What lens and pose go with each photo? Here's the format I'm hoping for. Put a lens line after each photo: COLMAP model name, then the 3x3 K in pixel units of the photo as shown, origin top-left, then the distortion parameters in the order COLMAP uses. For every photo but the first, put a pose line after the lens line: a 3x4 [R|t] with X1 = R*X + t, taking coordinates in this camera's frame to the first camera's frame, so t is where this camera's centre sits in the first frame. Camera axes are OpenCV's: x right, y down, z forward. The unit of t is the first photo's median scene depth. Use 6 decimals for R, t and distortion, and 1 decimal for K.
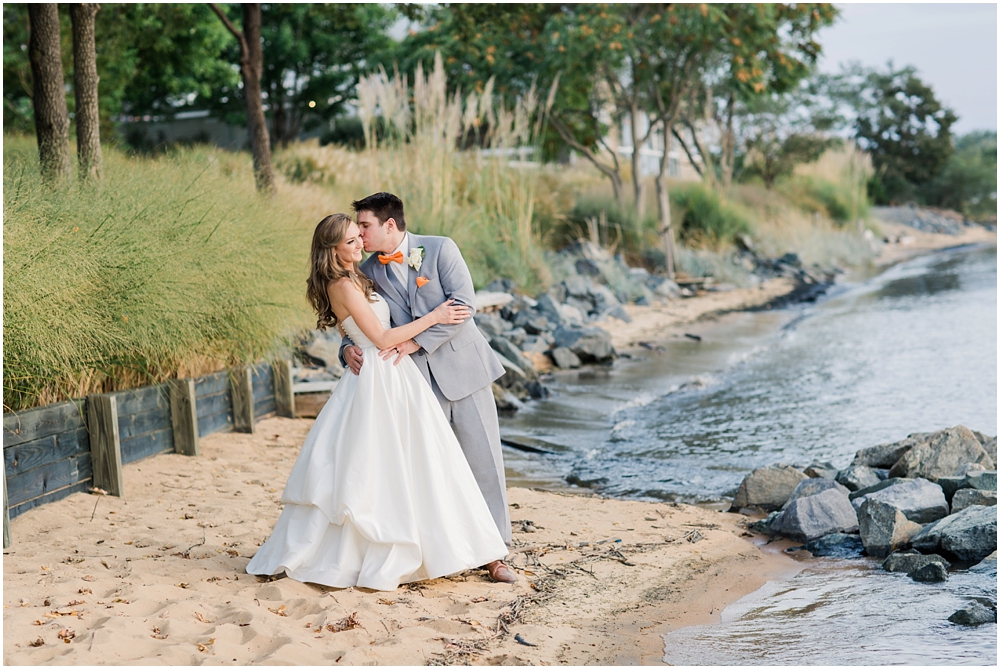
lens RADIAL K [[2099.2, 0, 530.4], [0, 2099.2, 318.7], [0, 0, 1]] dist [0.046317, 0.102770]
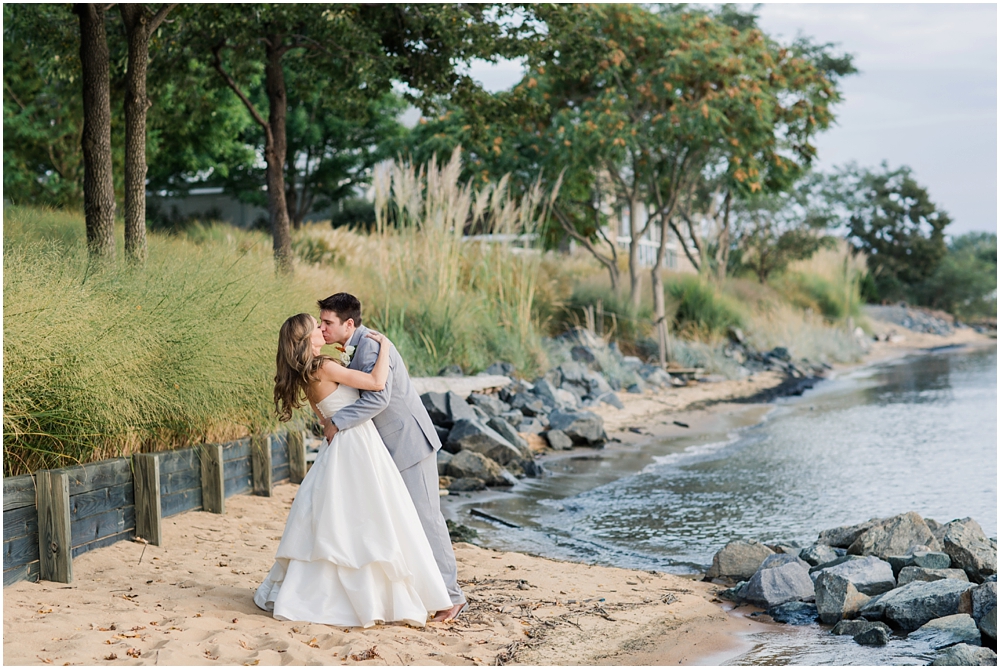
lens RADIAL K [[2235.9, 0, 500.0], [0, 2235.9, 334.5], [0, 0, 1]] dist [0.025006, 0.418487]
pose [[0.999215, 0.038465, -0.009509, -0.003843], [-0.038730, 0.998814, -0.029514, 0.000179], [0.008362, 0.029860, 0.999519, -0.112146]]
